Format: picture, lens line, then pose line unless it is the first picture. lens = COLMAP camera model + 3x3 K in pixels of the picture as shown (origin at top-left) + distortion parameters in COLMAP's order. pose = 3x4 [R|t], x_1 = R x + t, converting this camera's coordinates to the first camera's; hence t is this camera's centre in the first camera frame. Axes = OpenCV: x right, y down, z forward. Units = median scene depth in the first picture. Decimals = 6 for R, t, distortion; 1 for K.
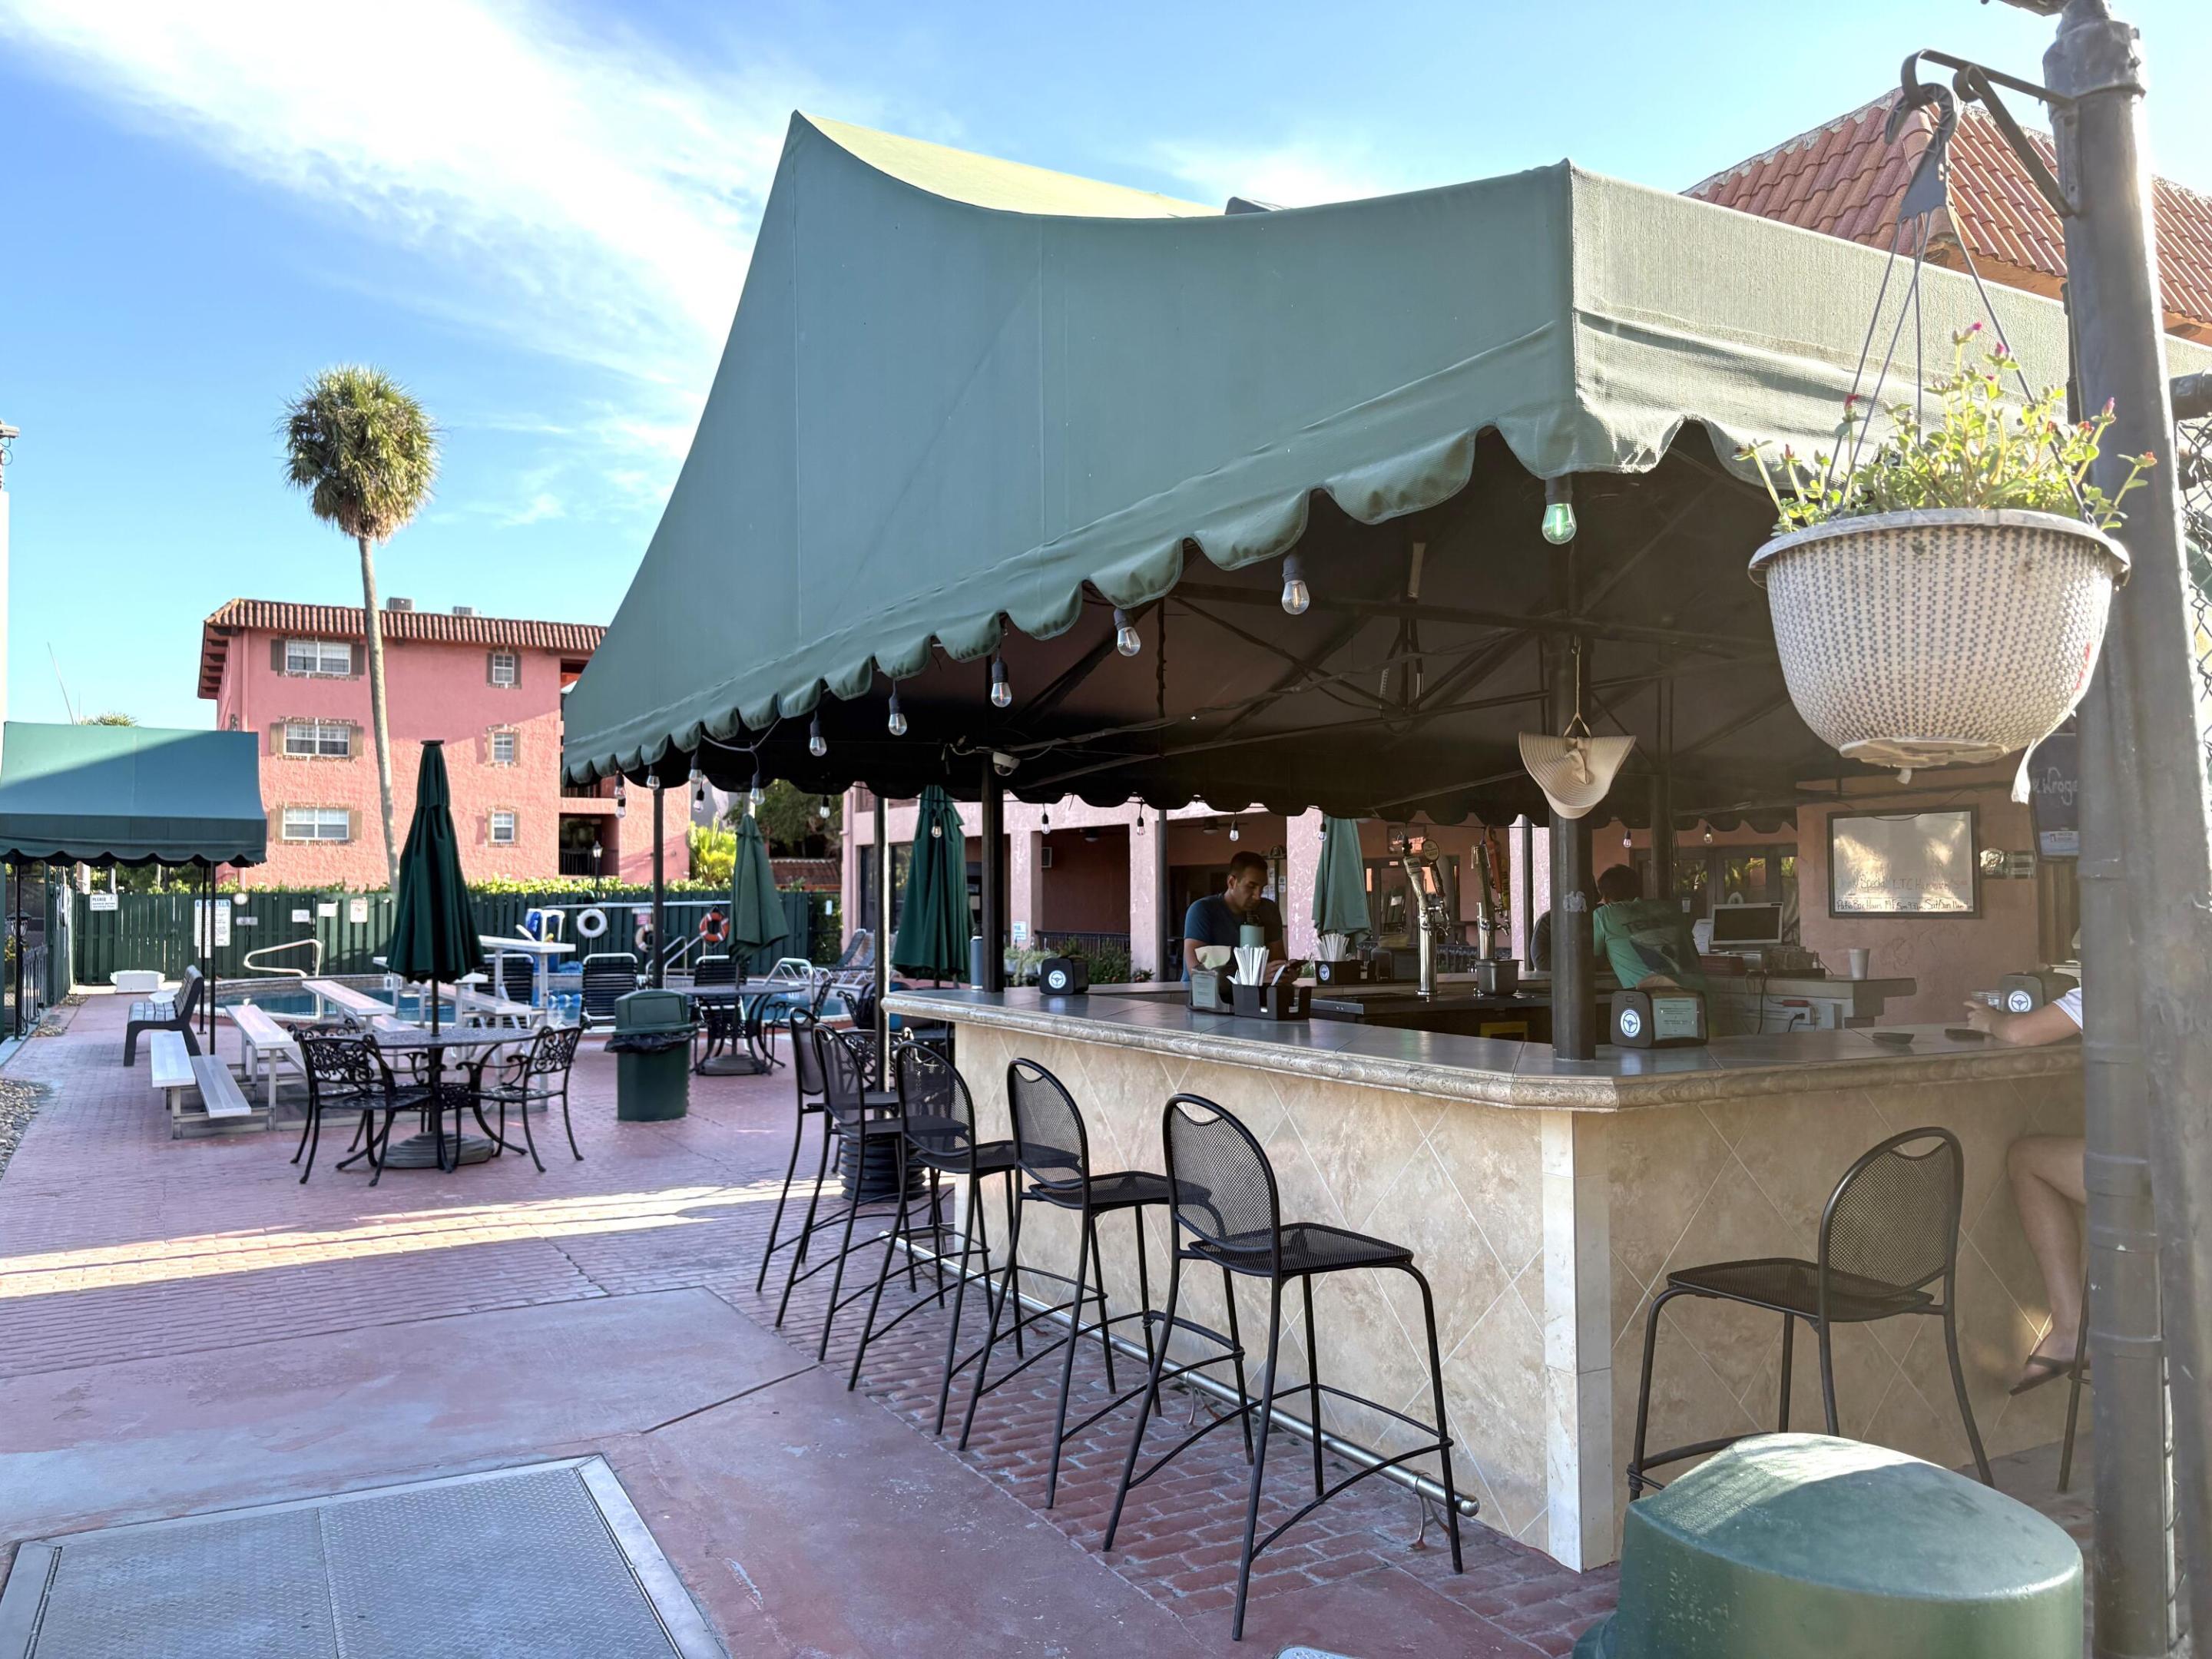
lens RADIAL K [[1676.8, 0, 1106.0], [0, 1676.8, 829.5], [0, 0, 1]] dist [0.015519, -0.002311]
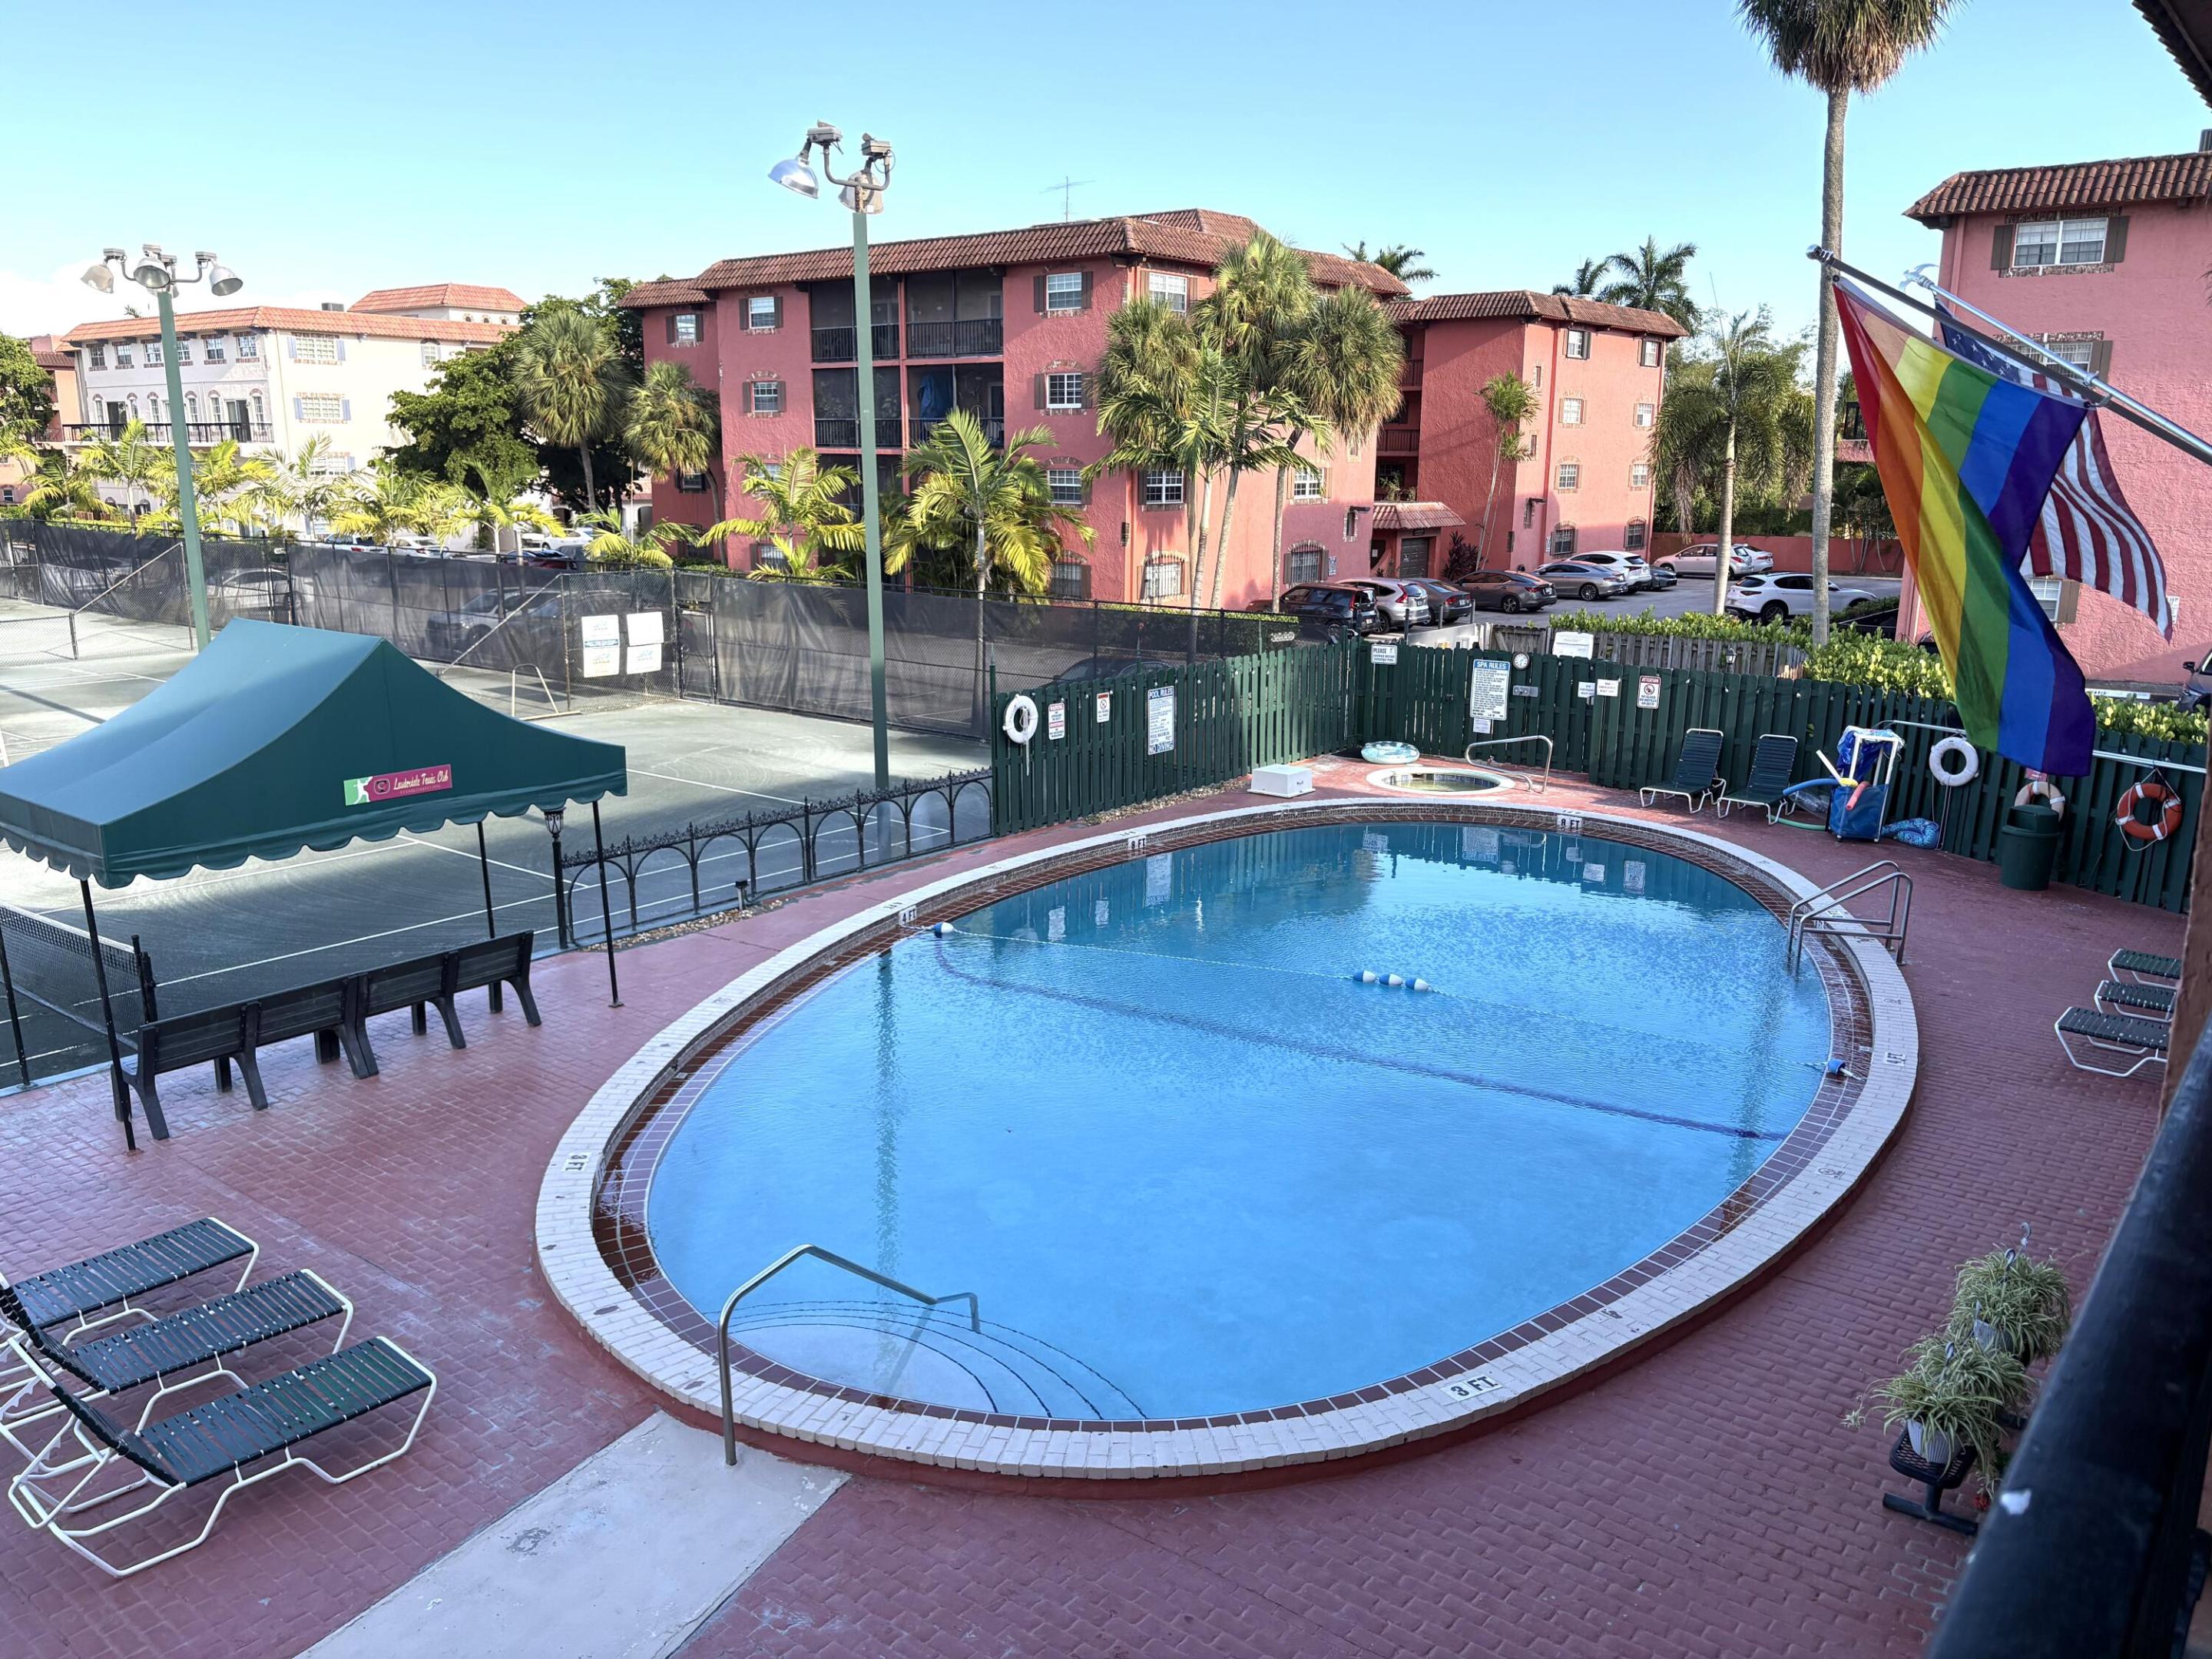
lens RADIAL K [[1676.8, 0, 1106.0], [0, 1676.8, 829.5], [0, 0, 1]] dist [0.015519, -0.002311]
pose [[0.392892, 0.203912, -0.896691, 0.099104], [0.032461, 0.971422, 0.235130, -0.065862], [0.919011, -0.121488, 0.375045, 0.517623]]
